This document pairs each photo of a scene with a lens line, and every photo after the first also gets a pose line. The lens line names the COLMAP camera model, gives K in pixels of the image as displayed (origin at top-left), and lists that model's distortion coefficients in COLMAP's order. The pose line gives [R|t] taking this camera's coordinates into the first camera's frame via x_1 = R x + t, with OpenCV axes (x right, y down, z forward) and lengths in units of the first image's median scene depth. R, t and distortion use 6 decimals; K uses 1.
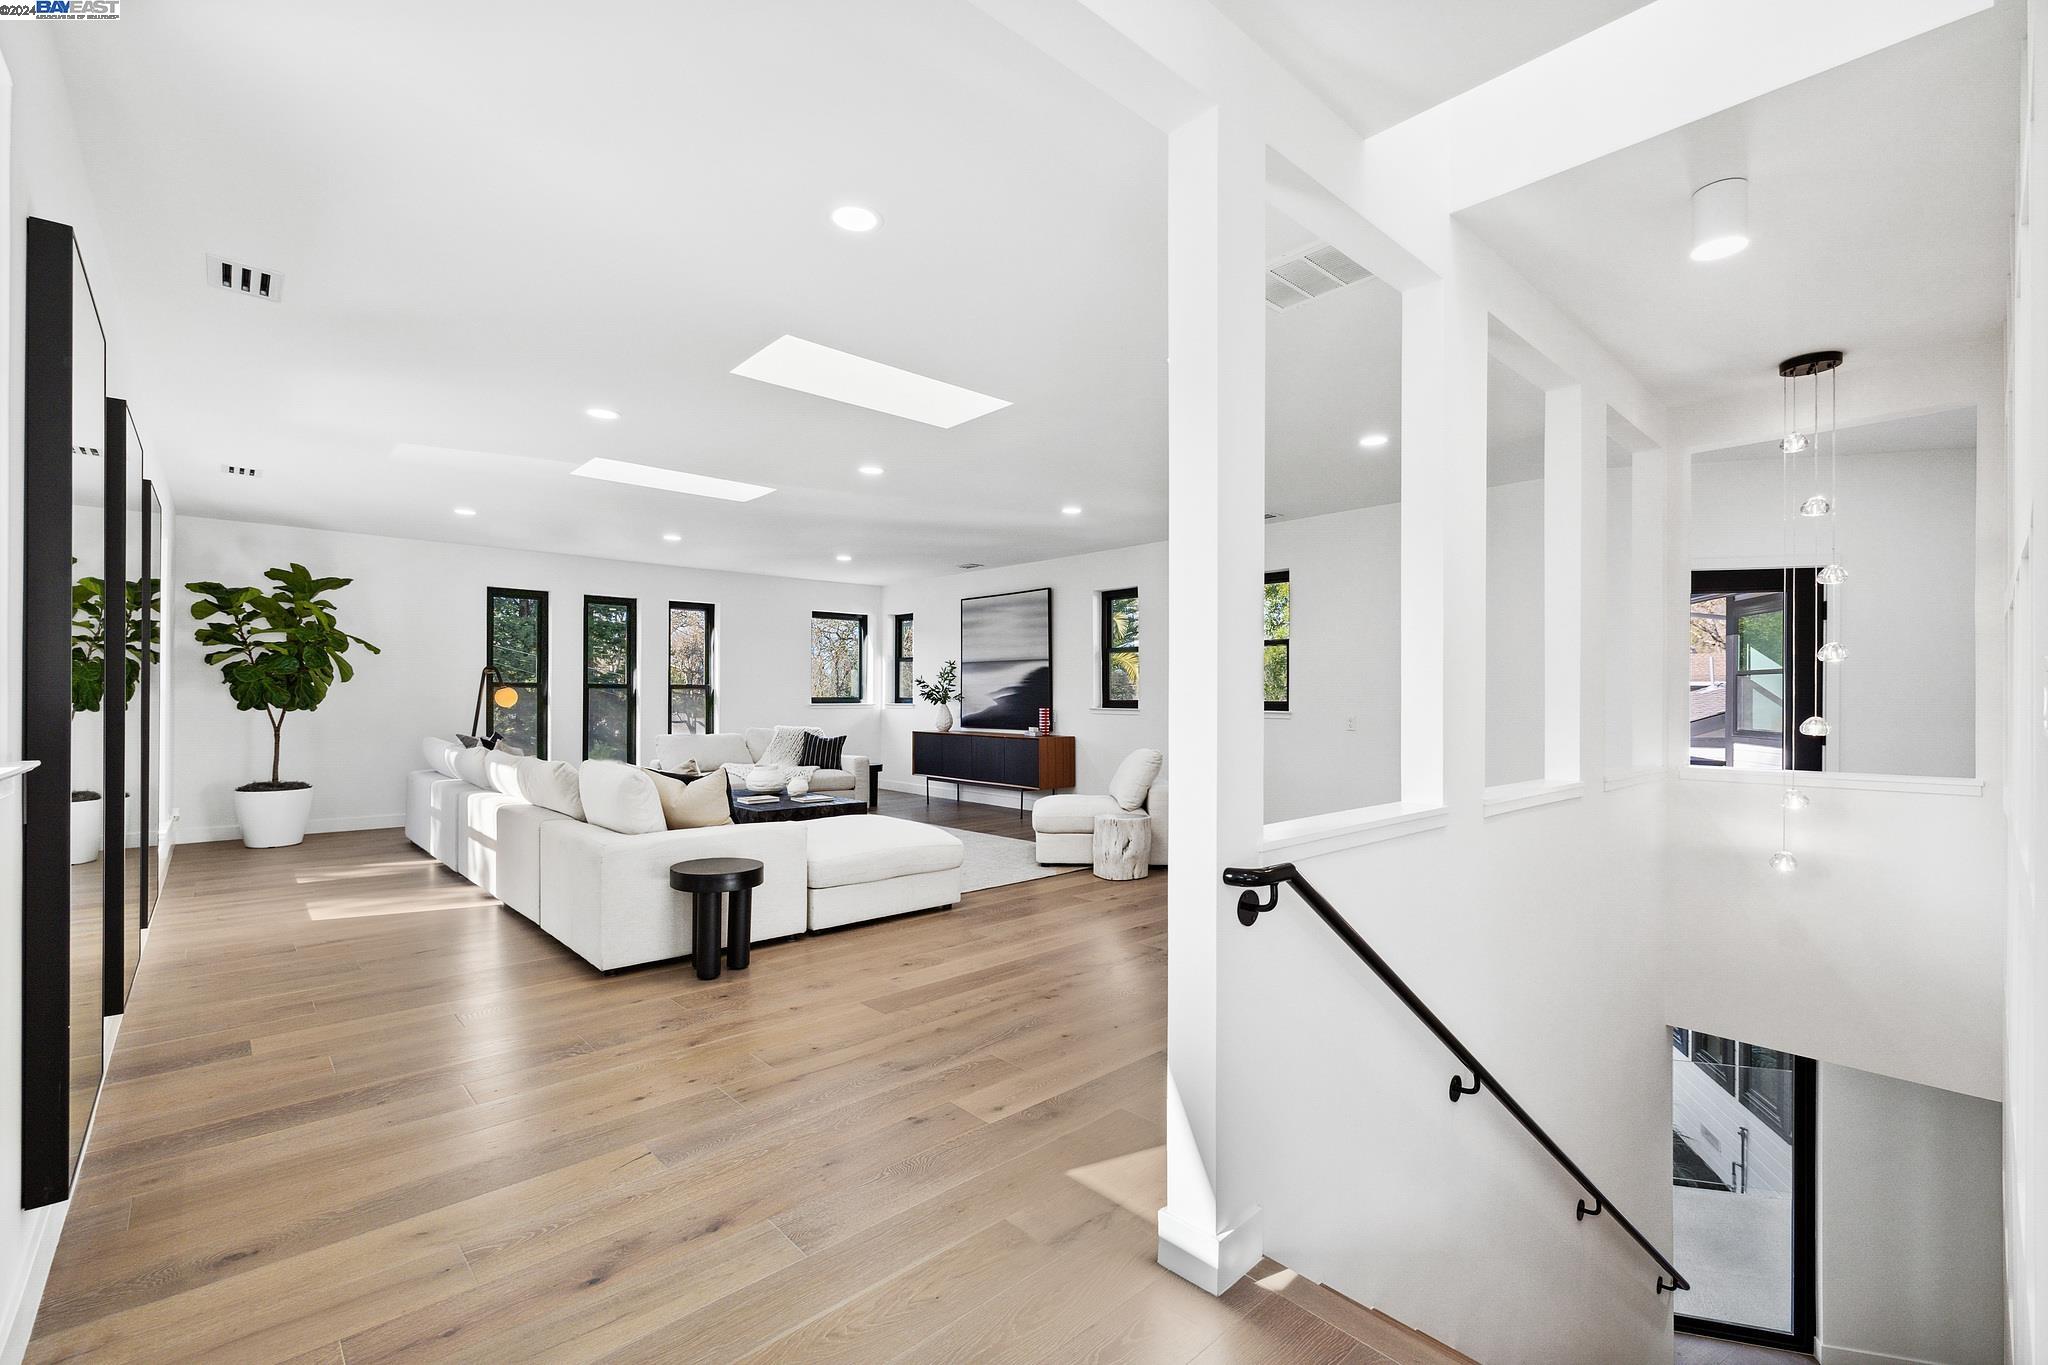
lens RADIAL K [[885.9, 0, 1019.6], [0, 885.9, 686.8], [0, 0, 1]] dist [0.002433, 0.000035]
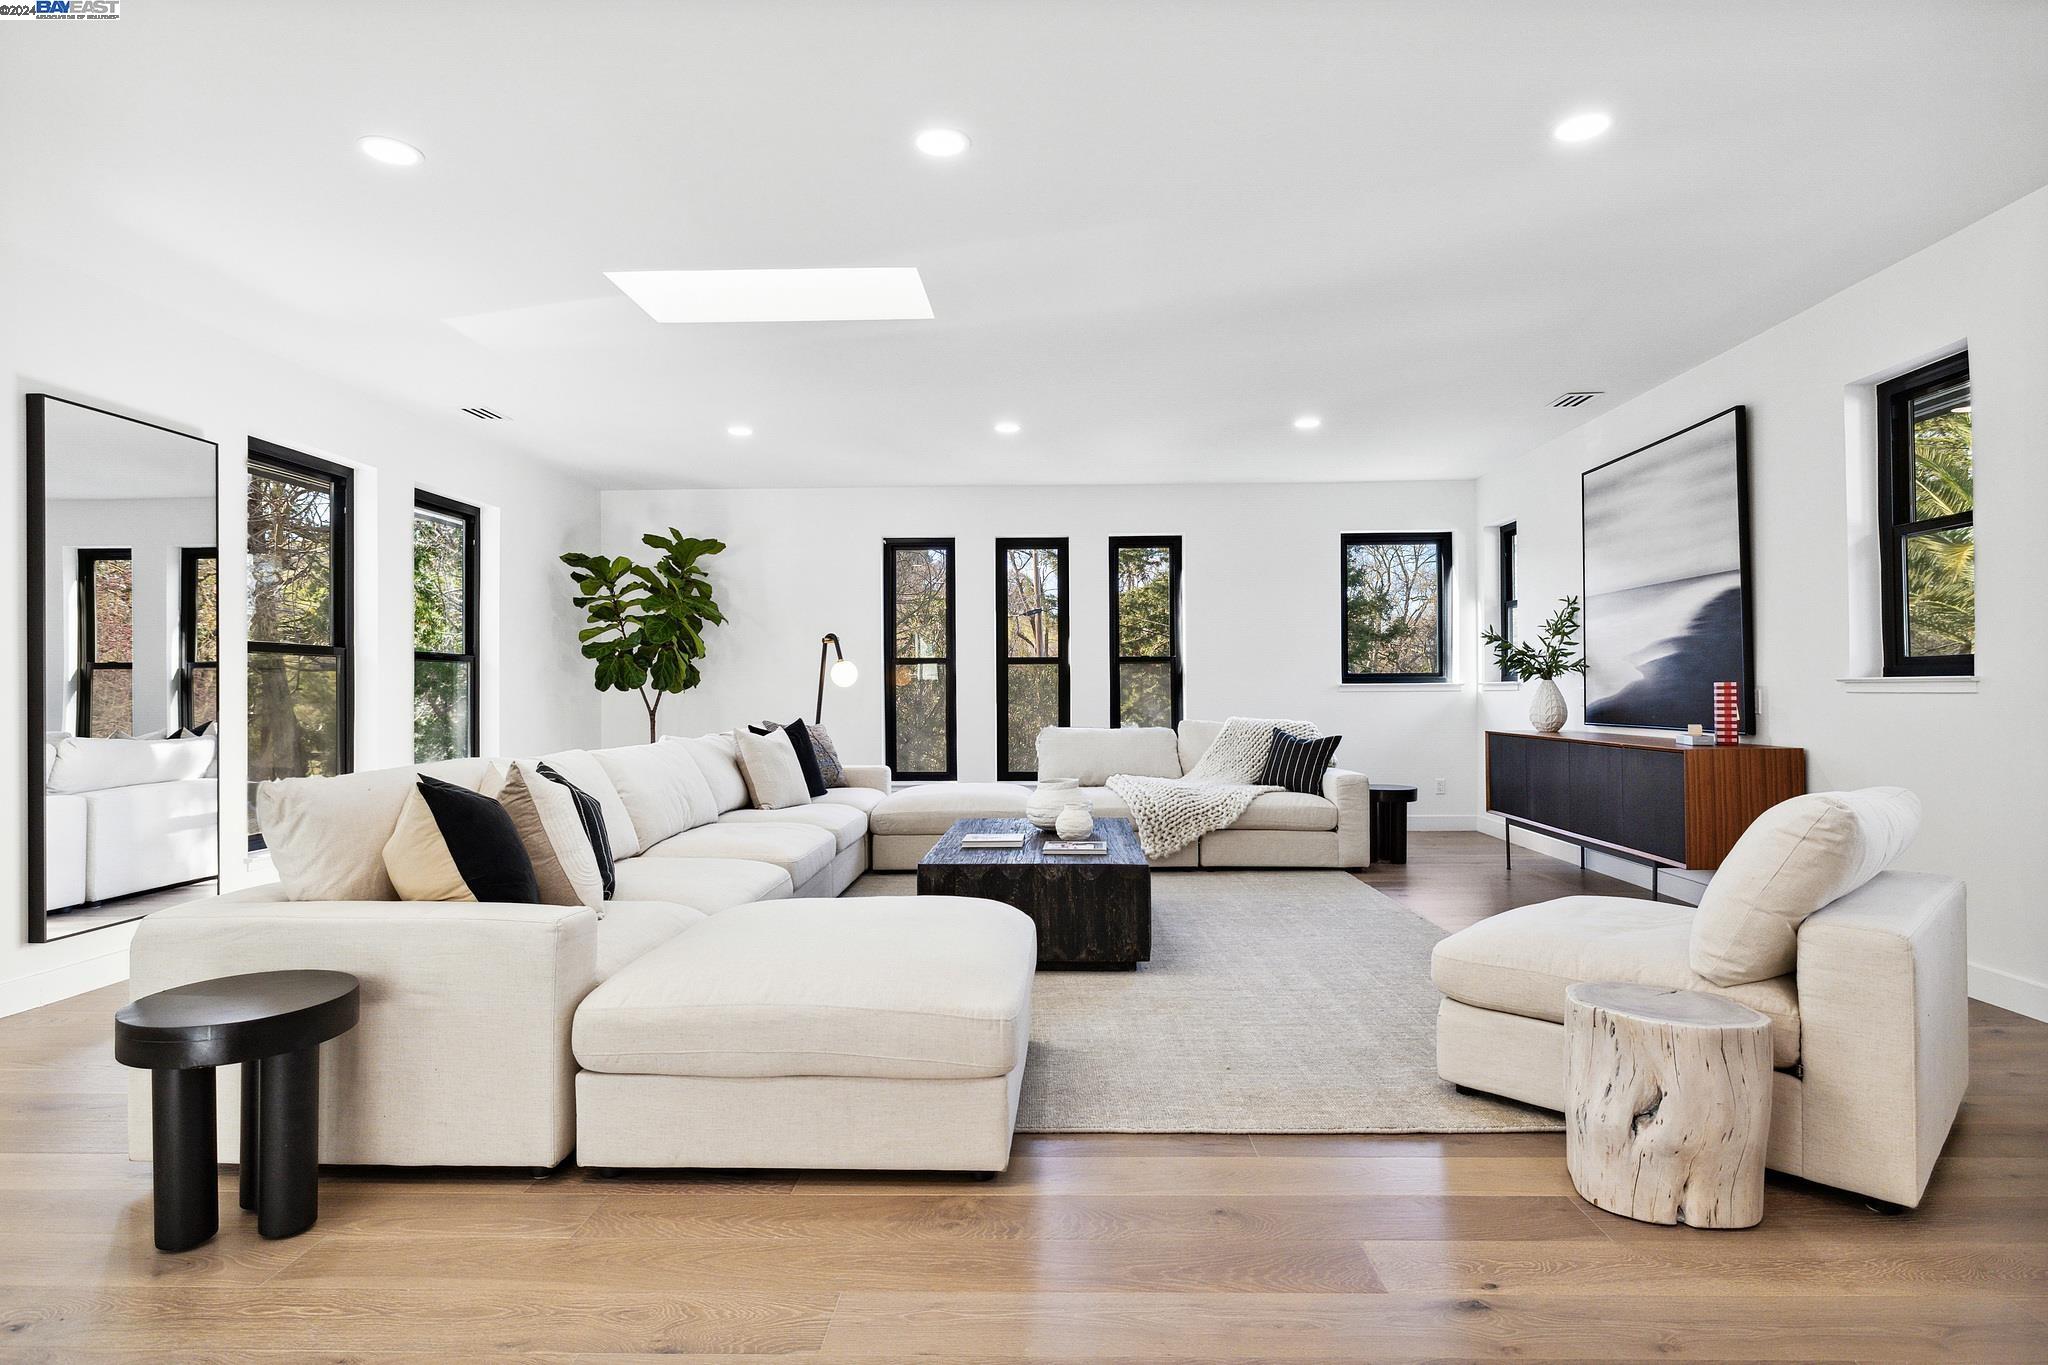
lens RADIAL K [[1060.5, 0, 1029.0], [0, 1060.5, 673.7], [0, 0, 1]] dist [-0.003566, -0.000090]
pose [[0.717750, -0.019702, -0.696022, 0.186549], [0.015440, 0.999804, -0.012379, 0.027412], [0.696129, -0.001862, 0.717914, 0.497340]]
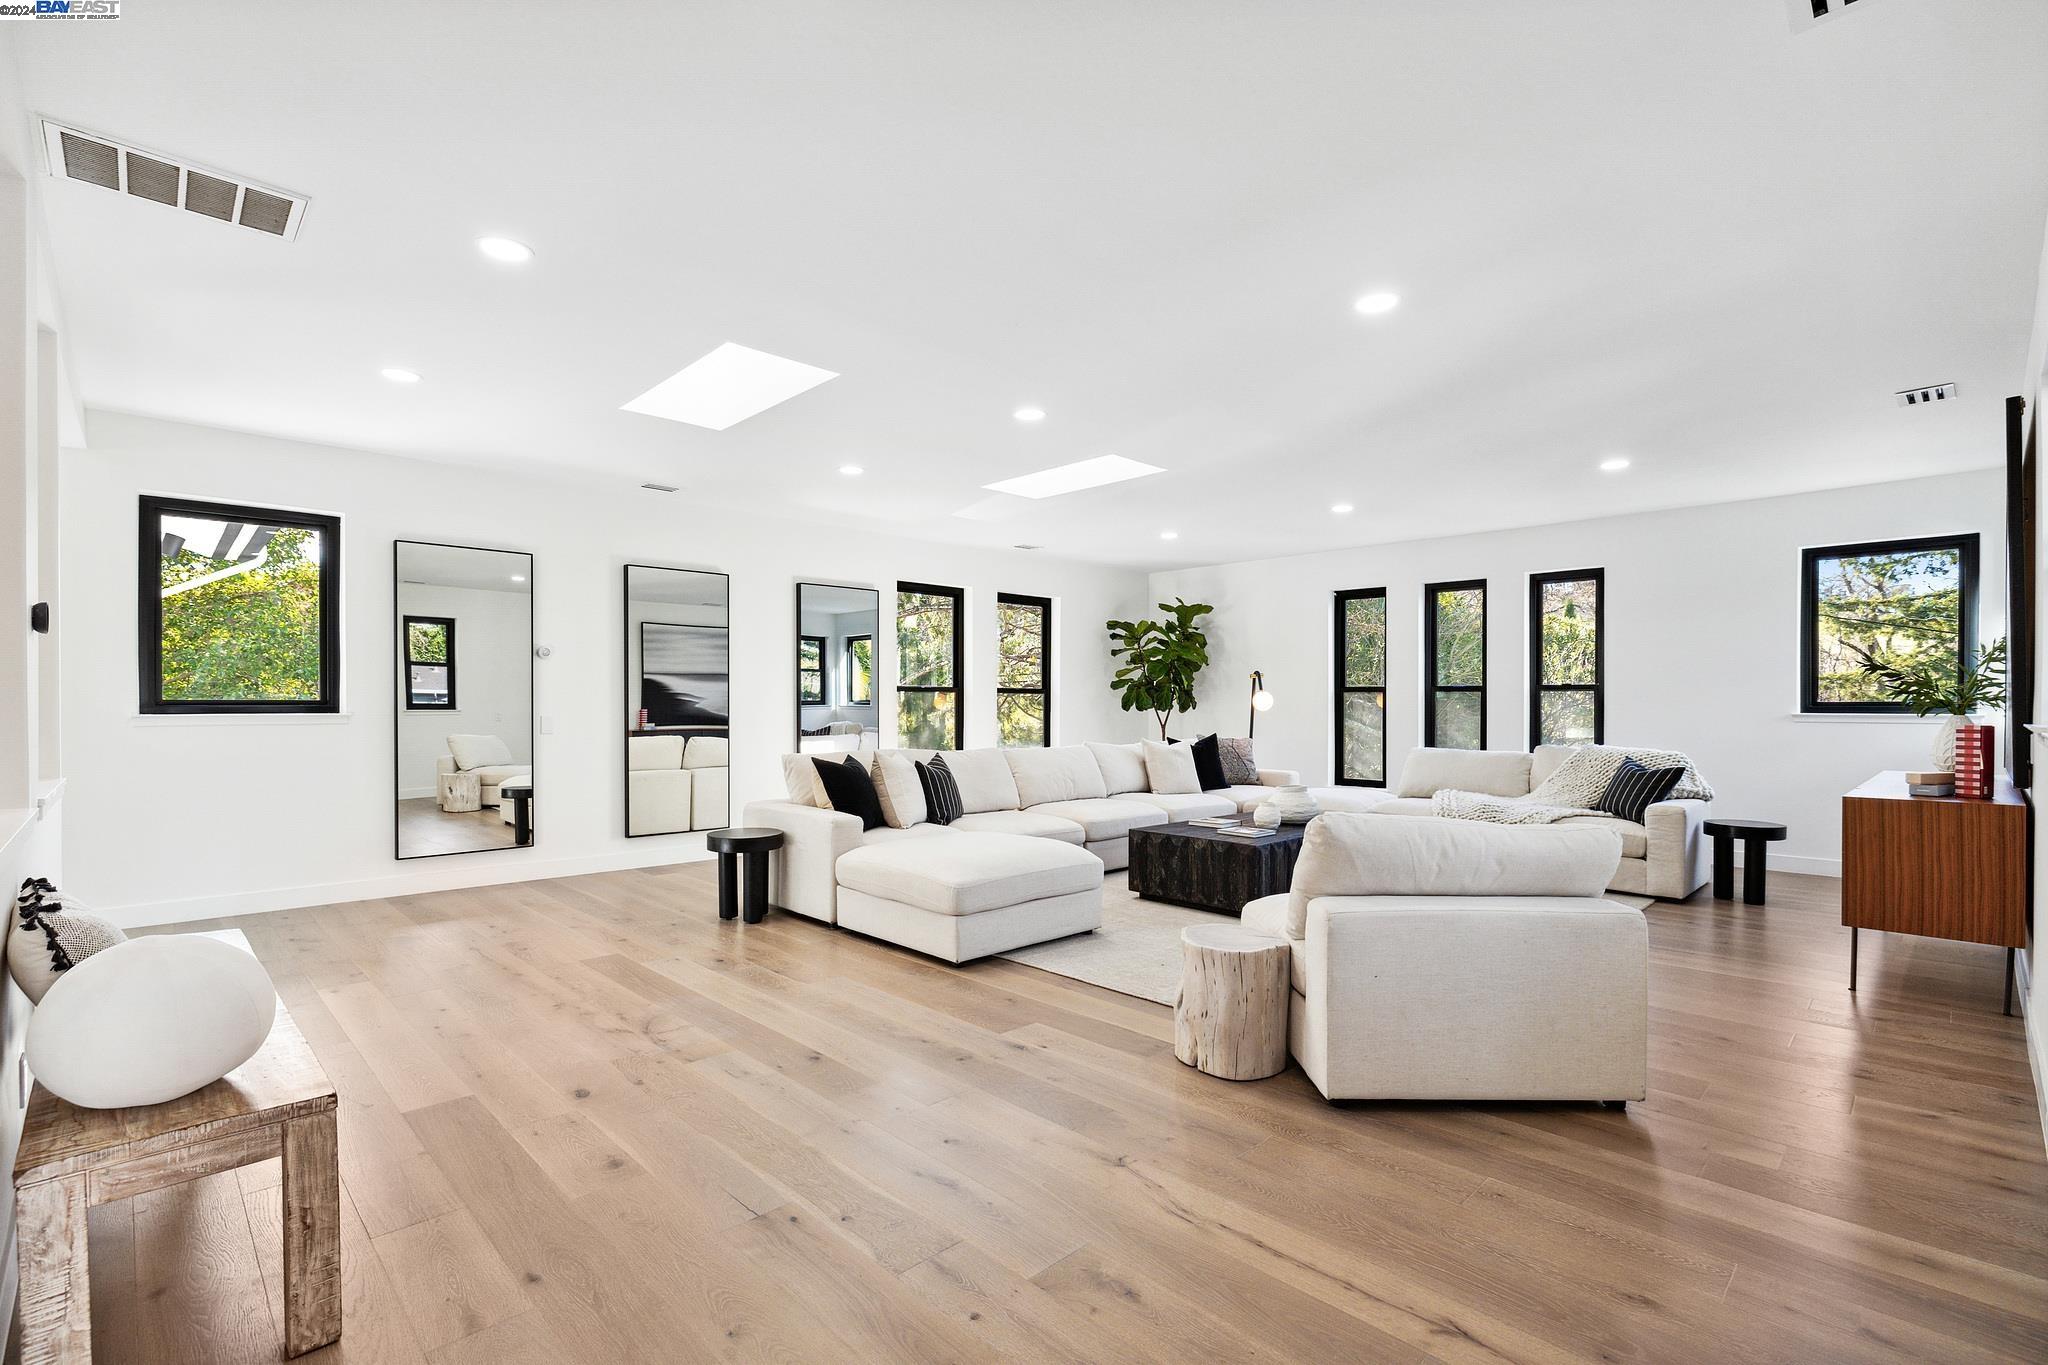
lens RADIAL K [[926.1, 0, 1013.5], [0, 926.1, 702.5], [0, 0, 1]] dist [-0.005082, 0.000020]
pose [[0.025091, -0.004696, -0.999674, 0.528568], [0.007389, 0.999963, -0.004512, 0.017397], [0.999658, -0.007273, 0.025125, 0.748359]]
